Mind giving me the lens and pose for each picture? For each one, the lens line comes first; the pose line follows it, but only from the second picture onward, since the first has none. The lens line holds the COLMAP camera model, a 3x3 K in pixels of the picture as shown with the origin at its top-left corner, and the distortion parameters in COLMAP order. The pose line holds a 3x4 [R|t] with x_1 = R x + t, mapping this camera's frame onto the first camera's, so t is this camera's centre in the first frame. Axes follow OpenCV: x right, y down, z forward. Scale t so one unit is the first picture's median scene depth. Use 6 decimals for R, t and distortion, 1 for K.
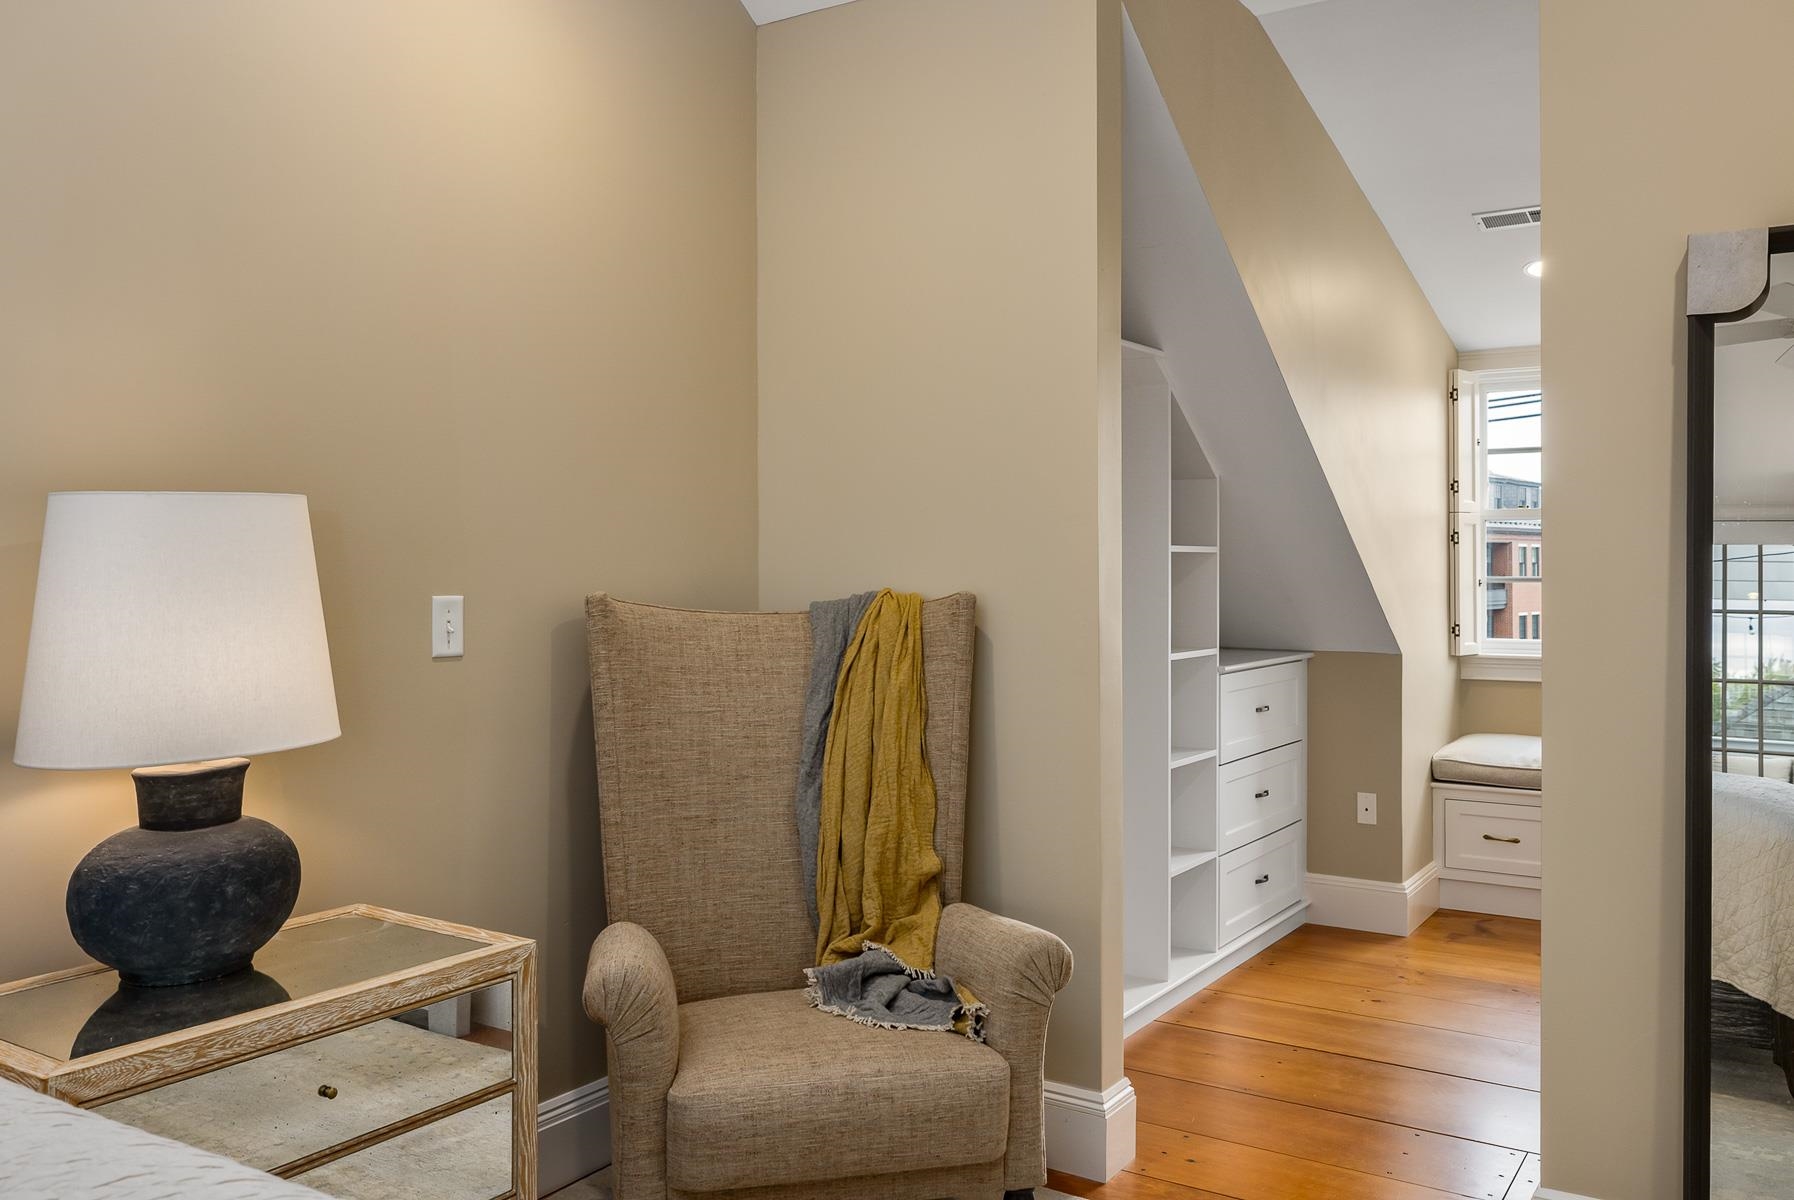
lens RADIAL K [[1440.9, 0, 901.6], [0, 1440.9, 563.9], [0, 0, 1]] dist [-0.025647, -0.001687]
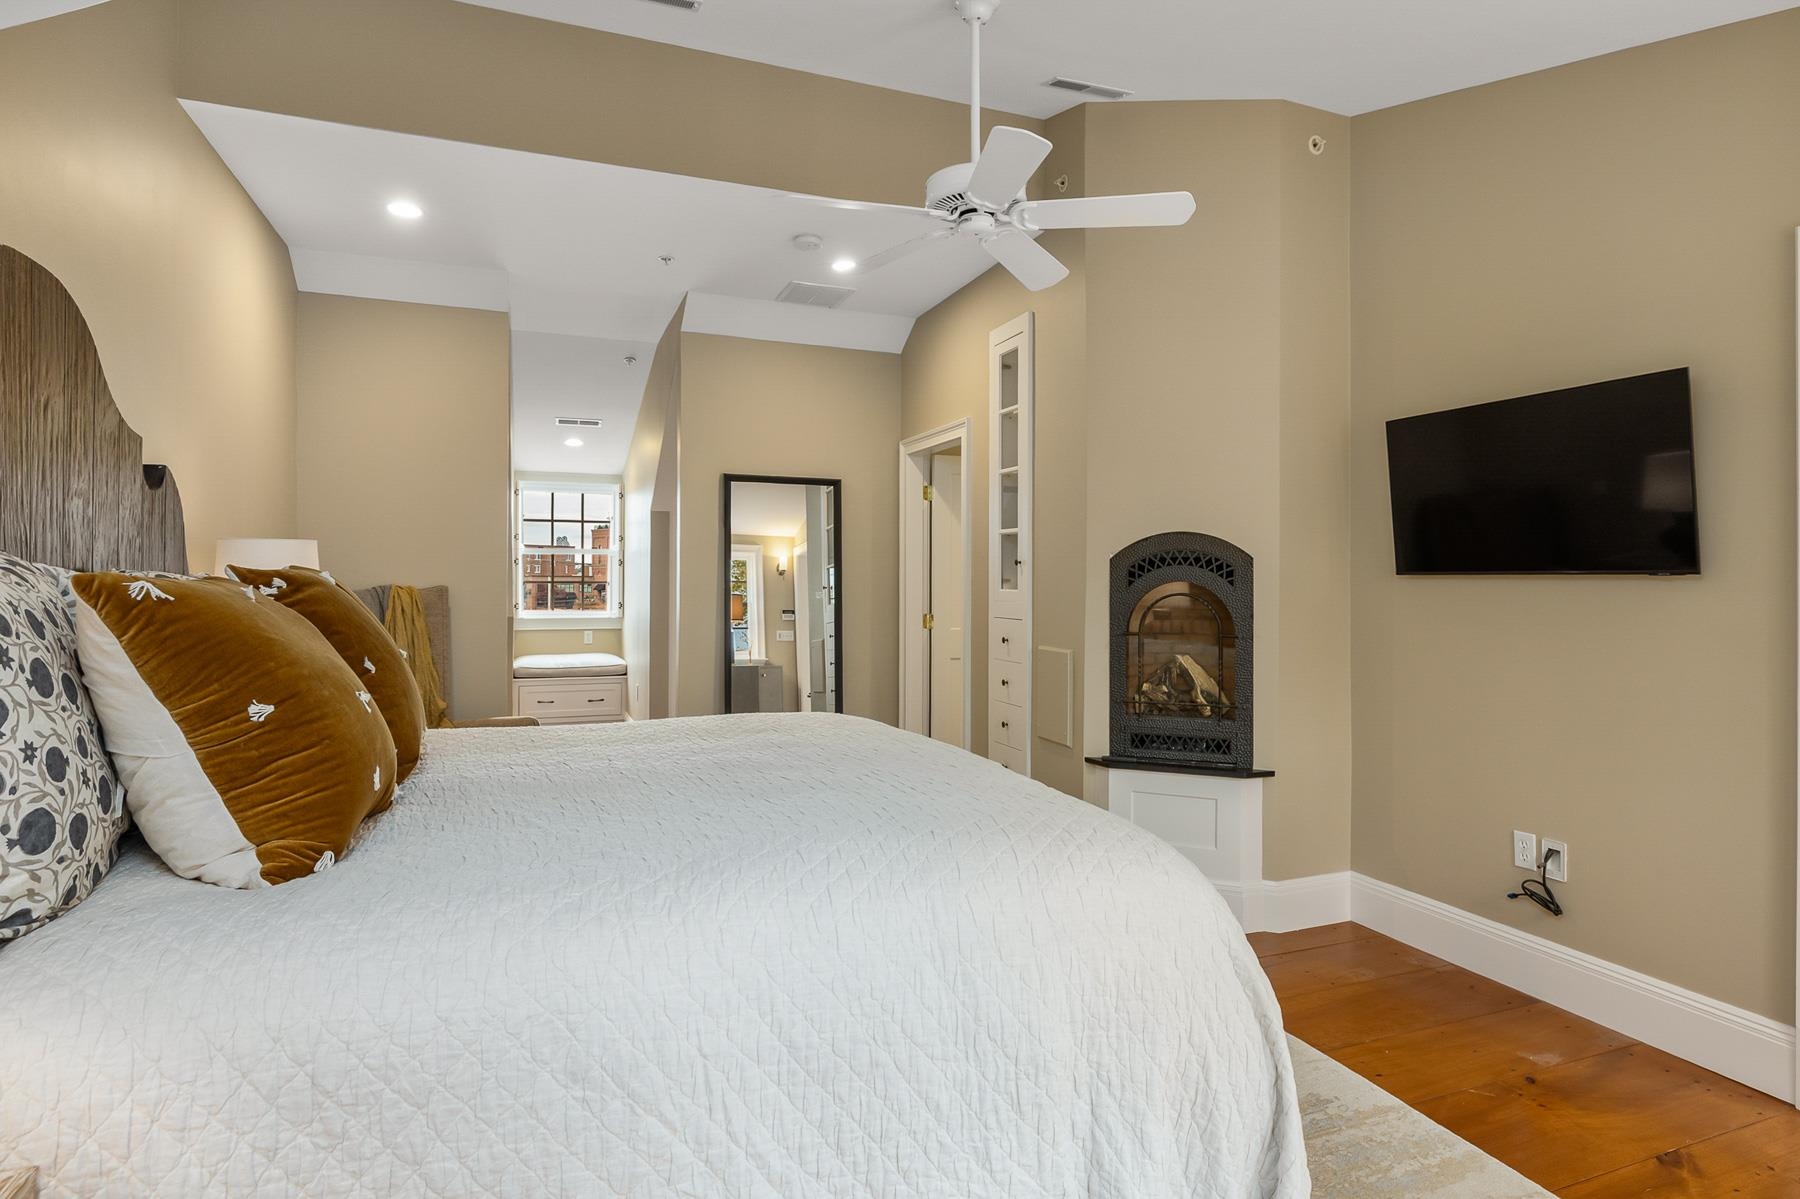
lens RADIAL K [[956.3, 0, 892.4], [0, 956.3, 586.3], [0, 0, 1]] dist [-0.025783, -0.000247]
pose [[0.578883, -0.000120, 0.815411, -0.538246], [-0.010609, 0.999914, 0.007679, 0.001809], [-0.815342, -0.013096, 0.578832, -0.306394]]
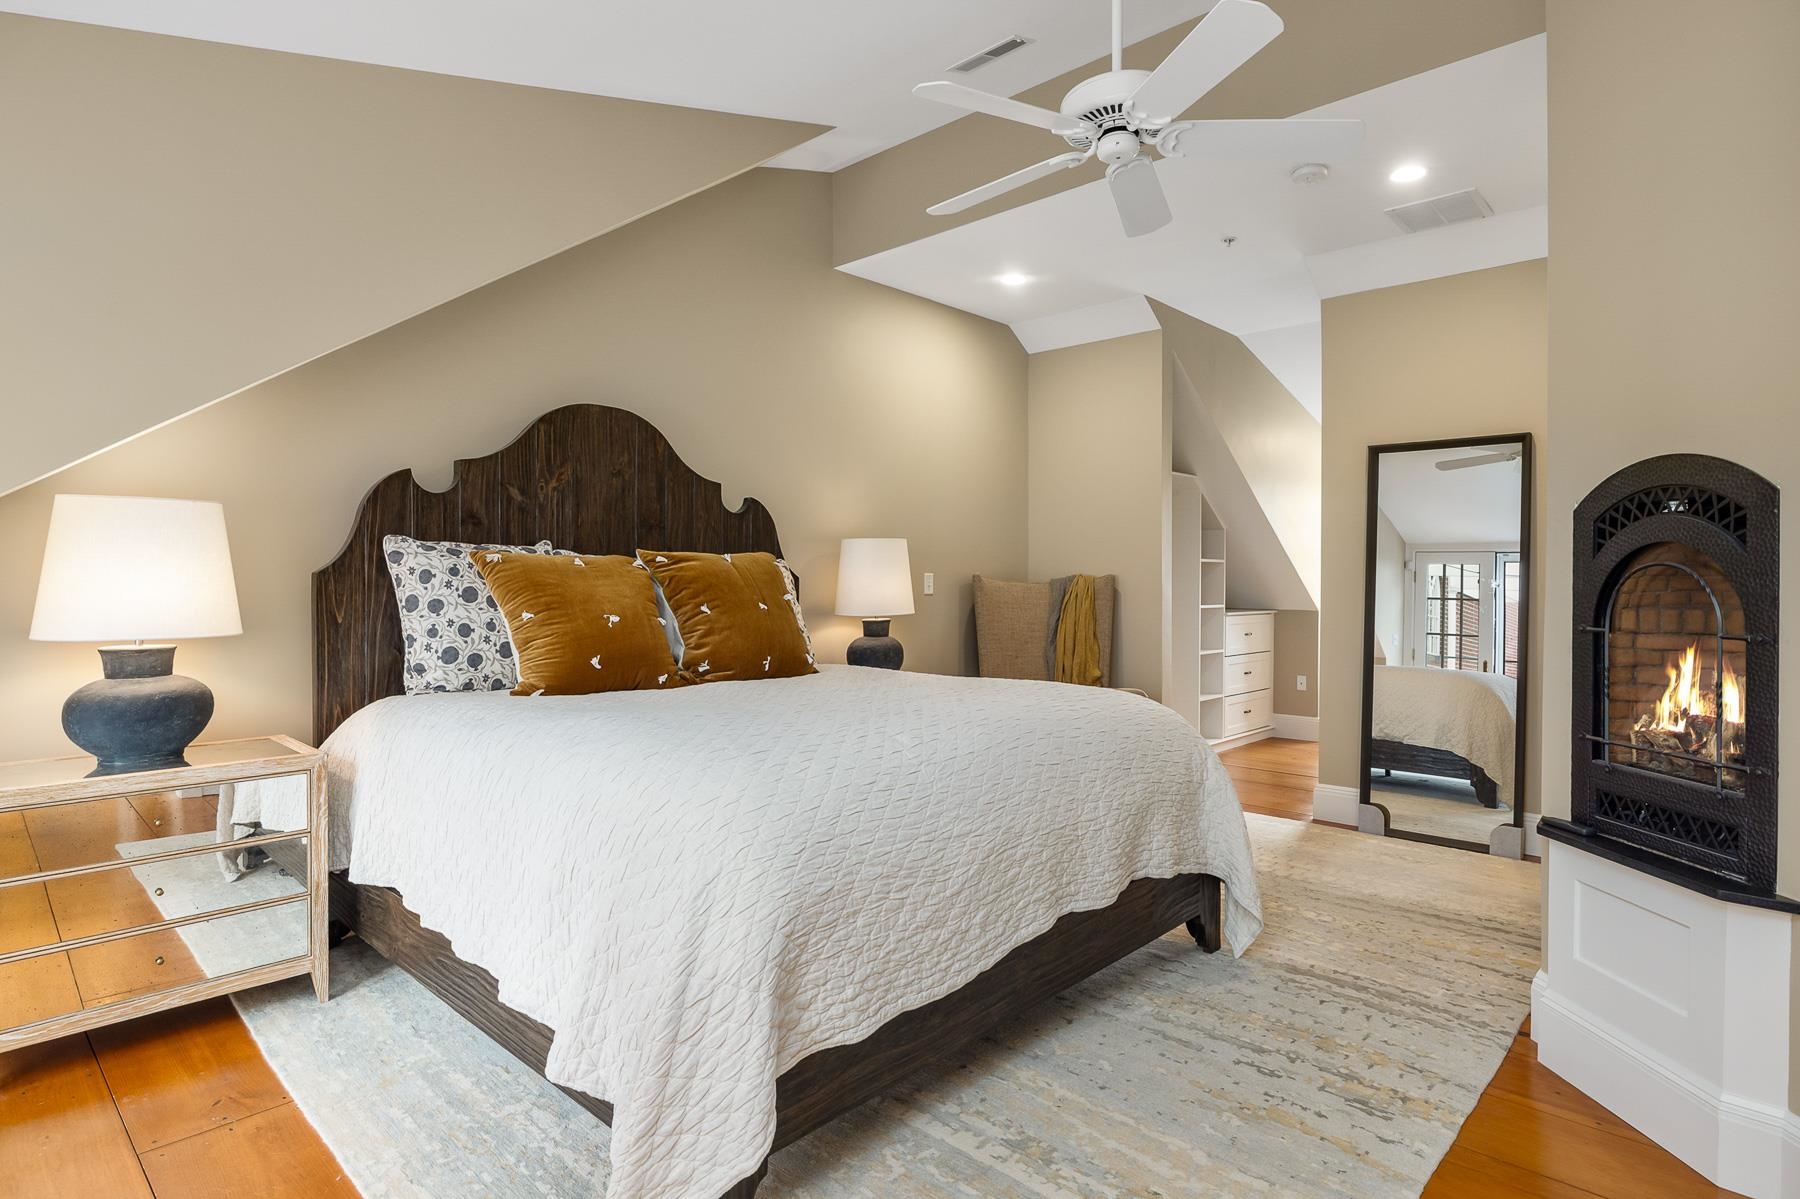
lens RADIAL K [[956.3, 0, 892.4], [0, 956.3, 586.3], [0, 0, 1]] dist [-0.025783, -0.000247]
pose [[0.984159, 0.005738, -0.177195, -0.028008], [-0.004750, 0.999971, 0.006000, 0.022757], [0.177224, -0.005063, 0.984158, -0.561327]]
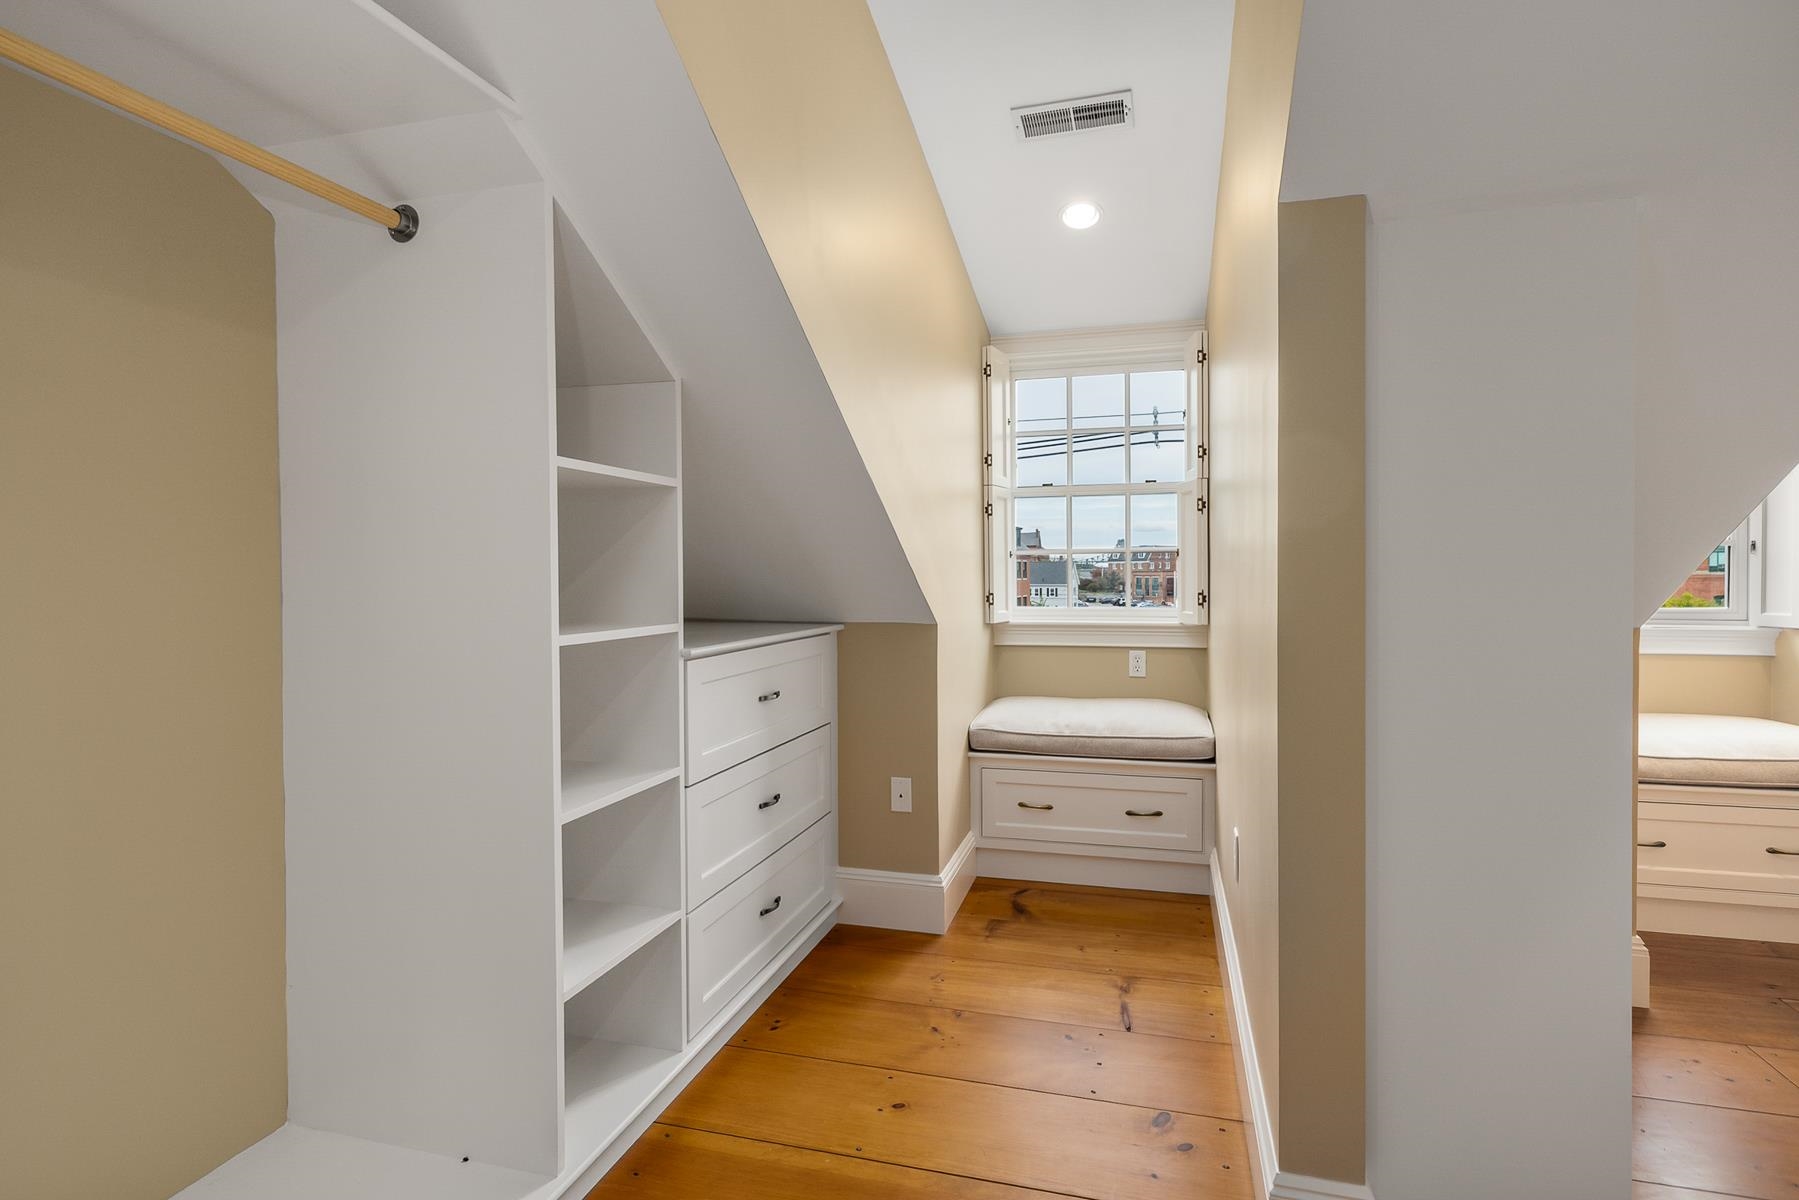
lens RADIAL K [[765.7, 0, 901.7], [0, 765.7, 588.9], [0, 0, 1]] dist [0.000088, 0.000009]
pose [[0.965149, -0.011518, 0.261449, 0.224363], [0.007069, 0.999814, 0.017953, 0.035470], [-0.261607, -0.015480, 0.965050, 0.602119]]
